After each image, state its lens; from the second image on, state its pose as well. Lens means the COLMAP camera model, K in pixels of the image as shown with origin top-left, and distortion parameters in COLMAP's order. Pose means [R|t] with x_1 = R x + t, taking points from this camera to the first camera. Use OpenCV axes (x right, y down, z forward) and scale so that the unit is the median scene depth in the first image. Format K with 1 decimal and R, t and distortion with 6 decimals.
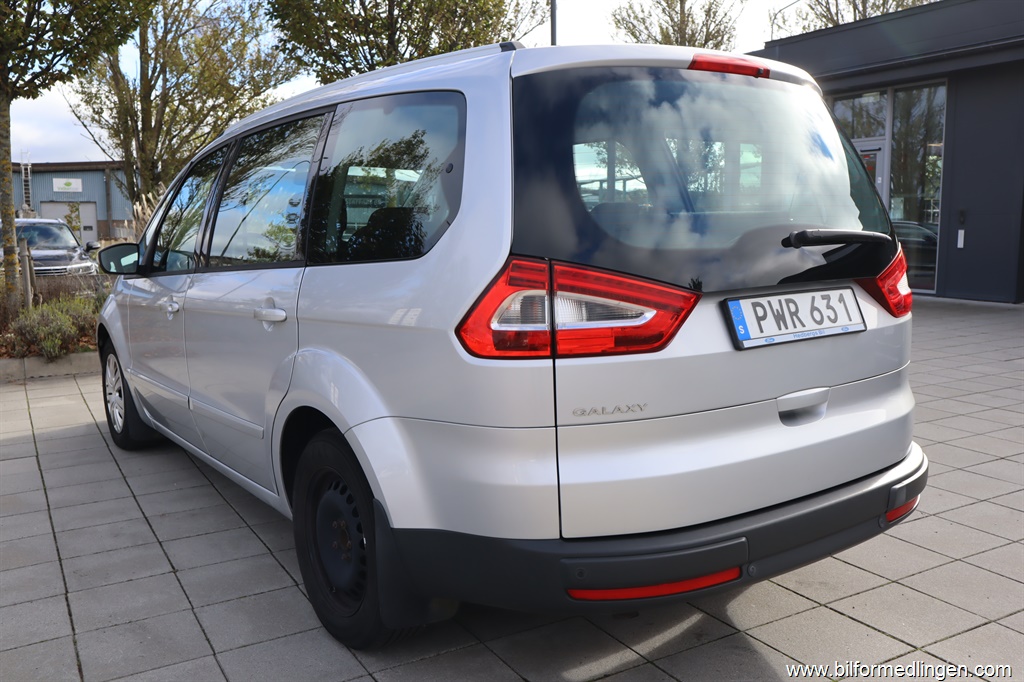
lens RADIAL K [[912.1, 0, 512.0], [0, 912.1, 341.0], [0, 0, 1]] dist [-0.089166, 0.149530]
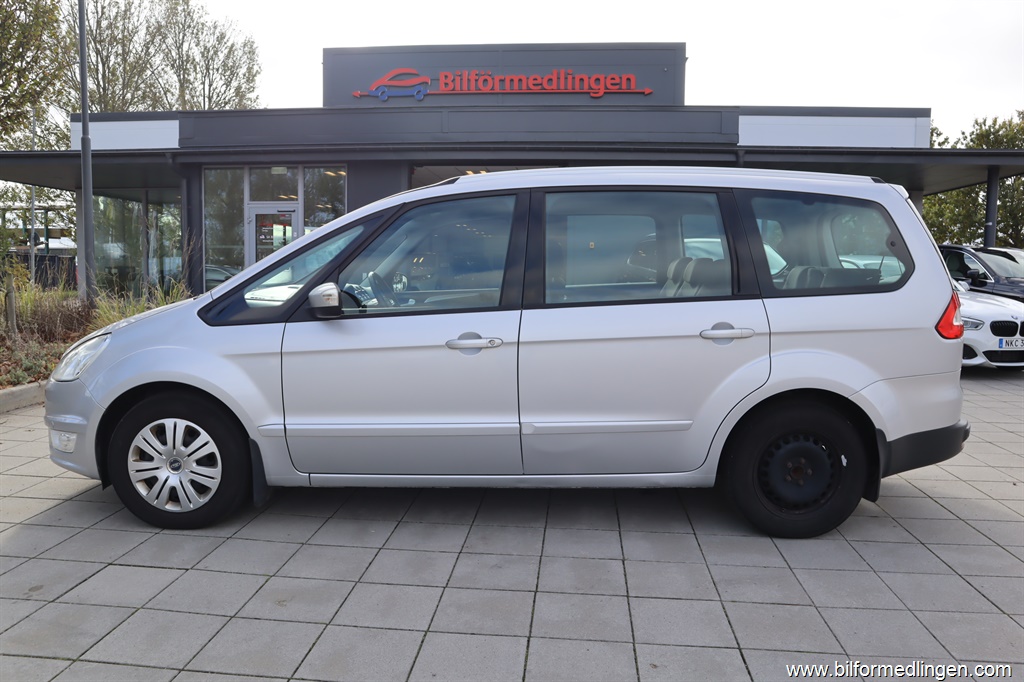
lens RADIAL K [[758.7, 0, 512.0], [0, 758.7, 341.0], [0, 0, 1]] dist [-0.061168, 0.004719]
pose [[0.573681, -0.065041, 0.816493, -1.265534], [0.090994, 0.995733, 0.015385, -0.060170], [-0.814009, 0.065470, 0.577151, 0.533874]]
